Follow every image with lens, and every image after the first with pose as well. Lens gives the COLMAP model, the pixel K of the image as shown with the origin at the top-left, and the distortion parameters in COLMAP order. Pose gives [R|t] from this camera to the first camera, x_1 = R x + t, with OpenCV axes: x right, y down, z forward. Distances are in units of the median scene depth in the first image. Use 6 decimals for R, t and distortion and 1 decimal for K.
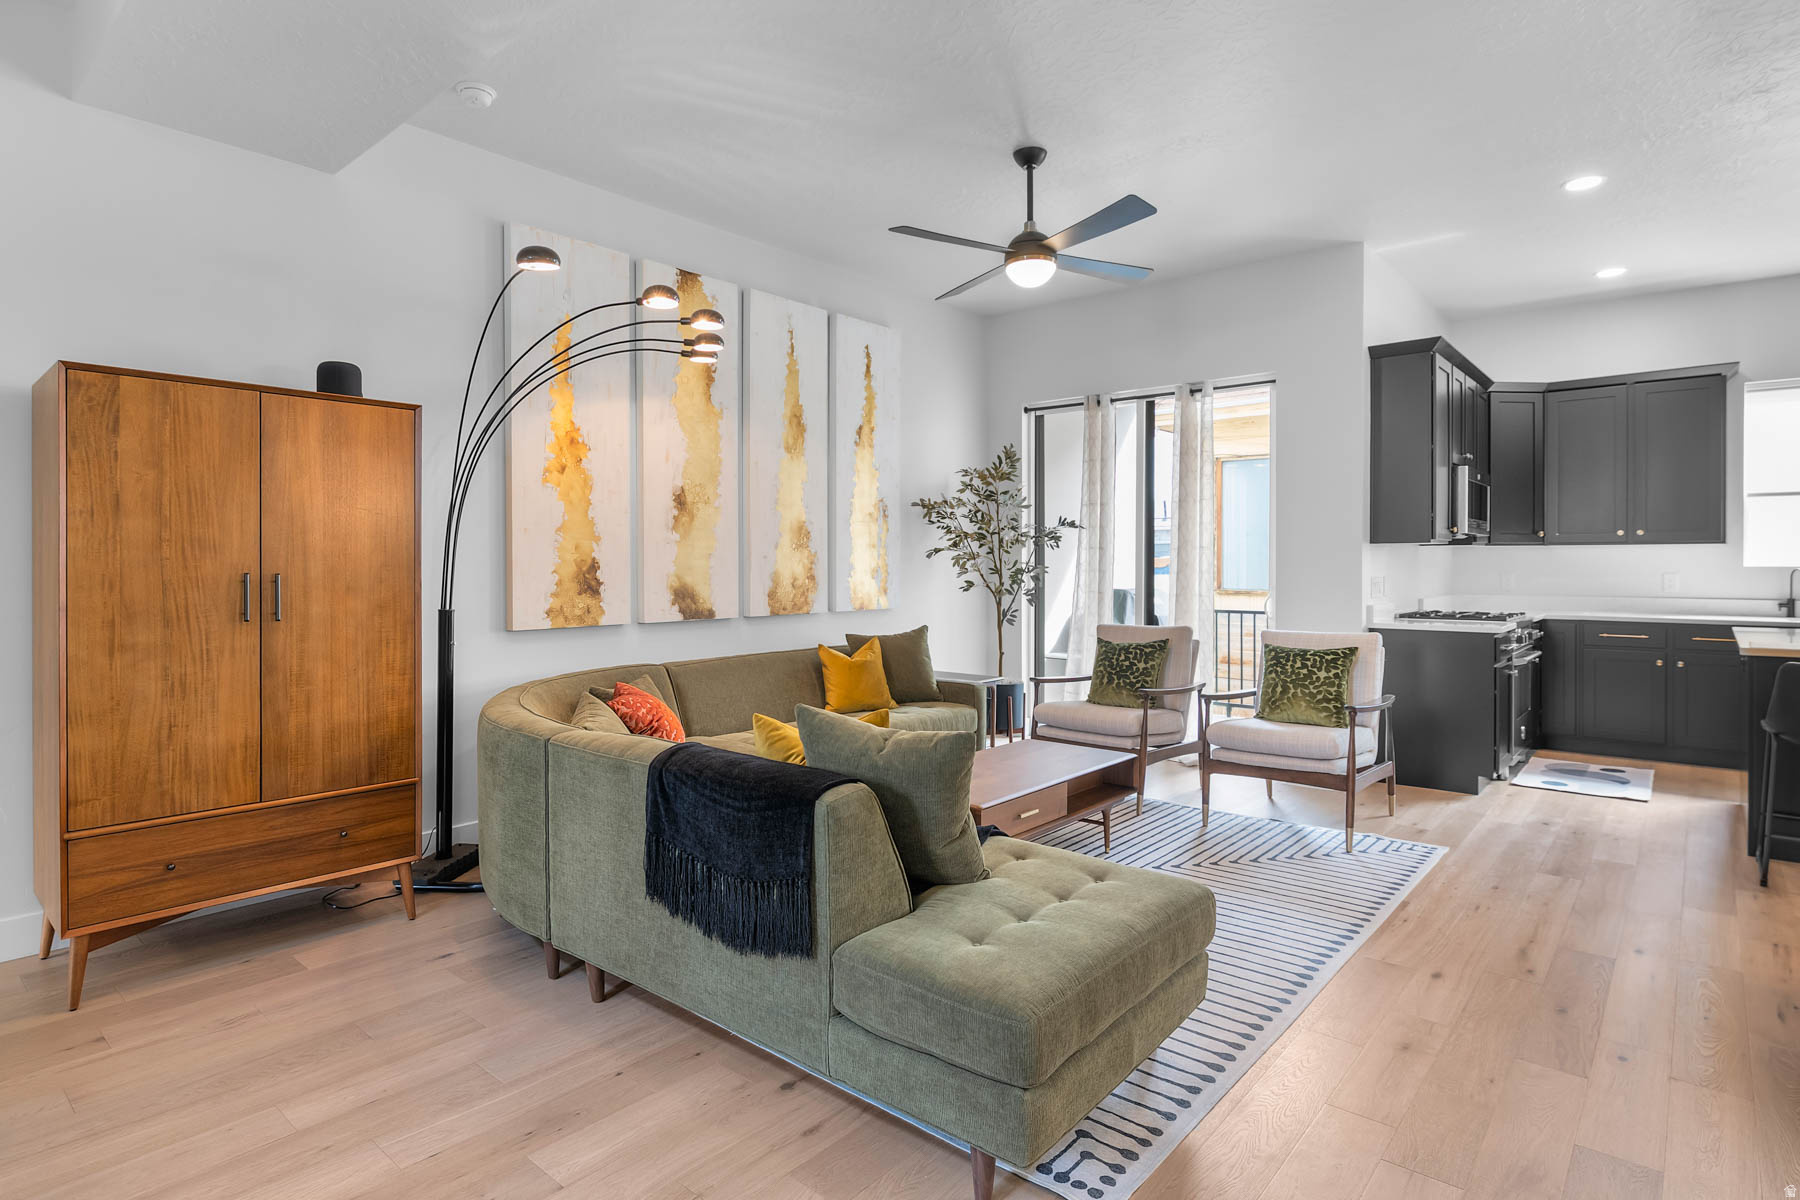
lens RADIAL K [[960.0, 0, 882.0], [0, 960.0, 565.9], [0, 0, 1]] dist [-0.006167, 0.000196]
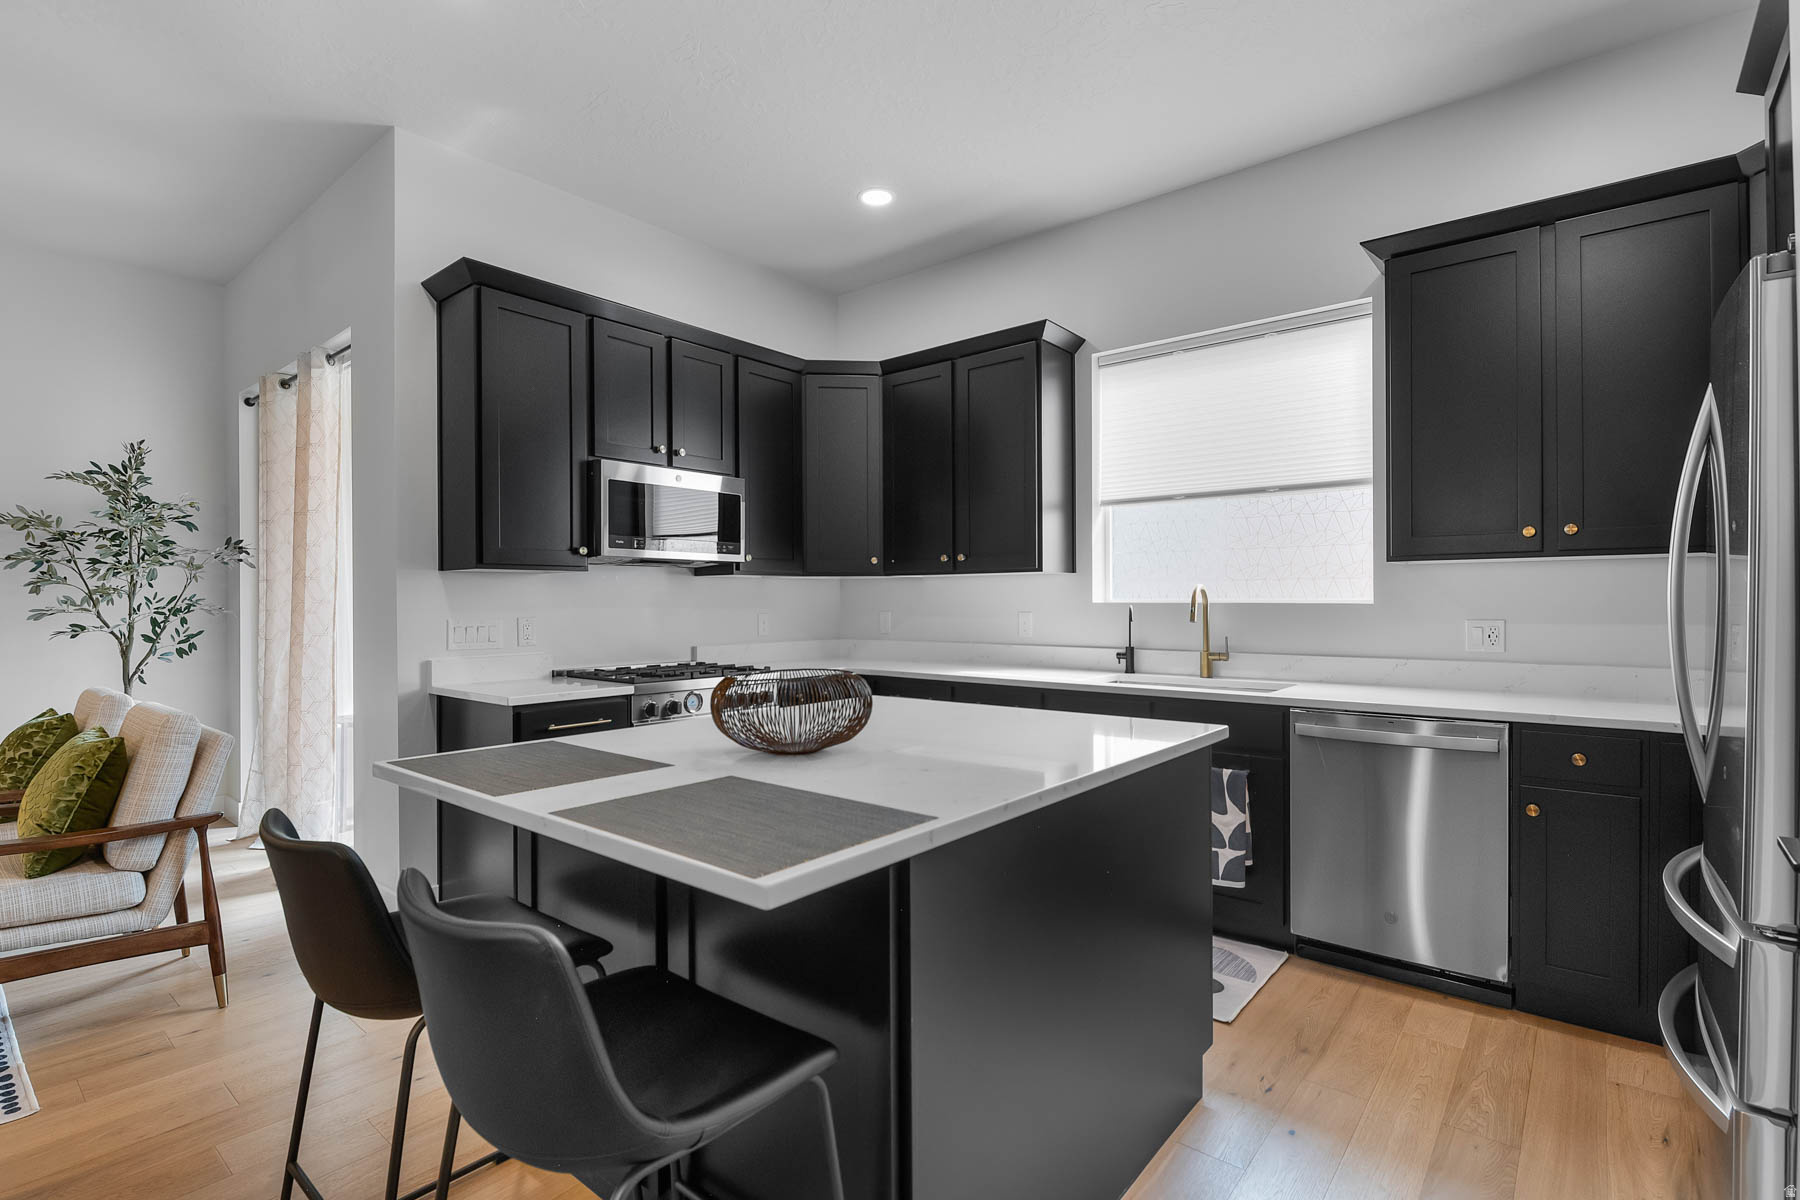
lens RADIAL K [[846.1, 0, 891.5], [0, 846.1, 596.2], [0, 0, 1]] dist [-0.001233, -0.000536]
pose [[0.999888, -0.001995, 0.014861, 0.982682], [0.002090, 0.999977, -0.006417, -0.000692], [-0.014847, 0.006447, 0.999869, 0.461871]]
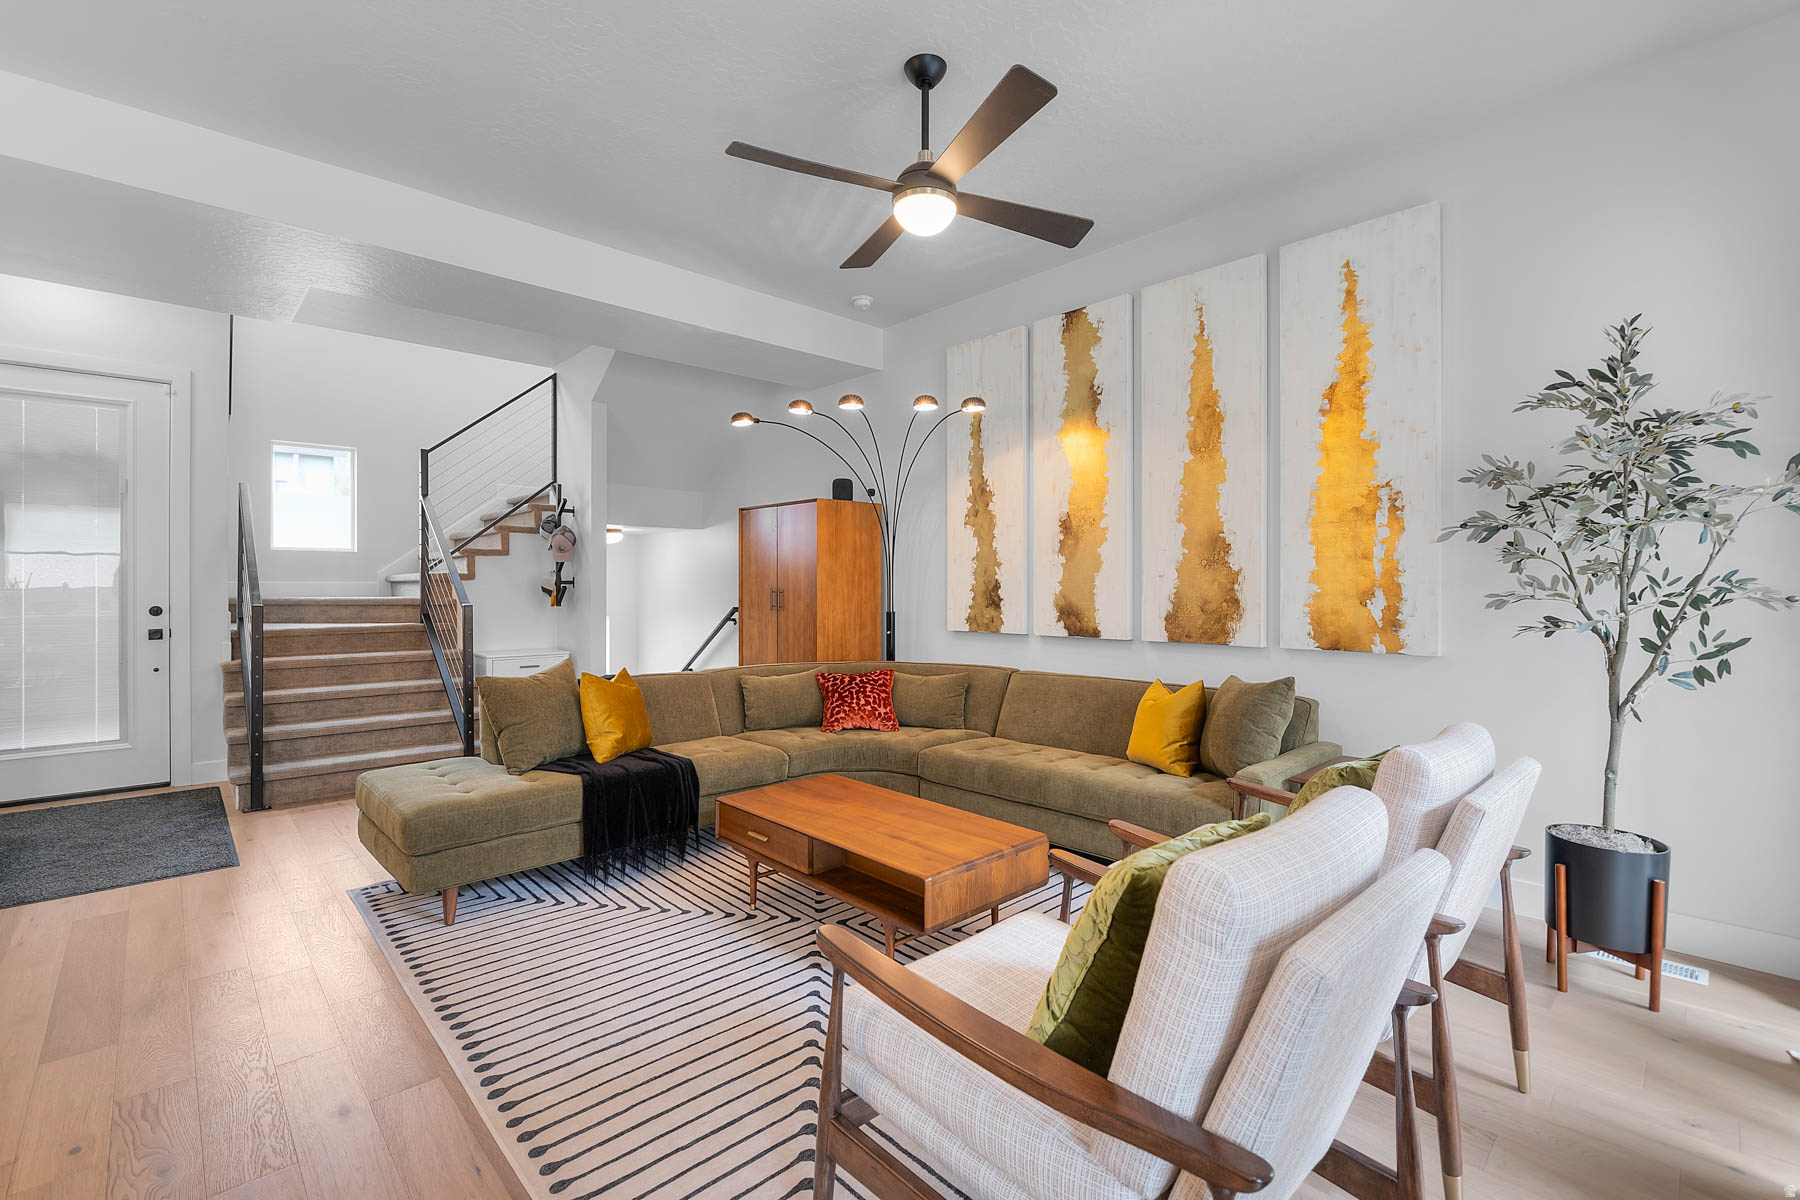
lens RADIAL K [[778.6, 0, 888.3], [0, 778.6, 587.0], [0, 0, 1]] dist [-0.004261, -0.005397]
pose [[-0.104302, 0.001676, -0.994544, 0.734893], [-0.002796, 0.999994, 0.001979, 0.000099], [0.994542, 0.002987, -0.104296, 0.956860]]
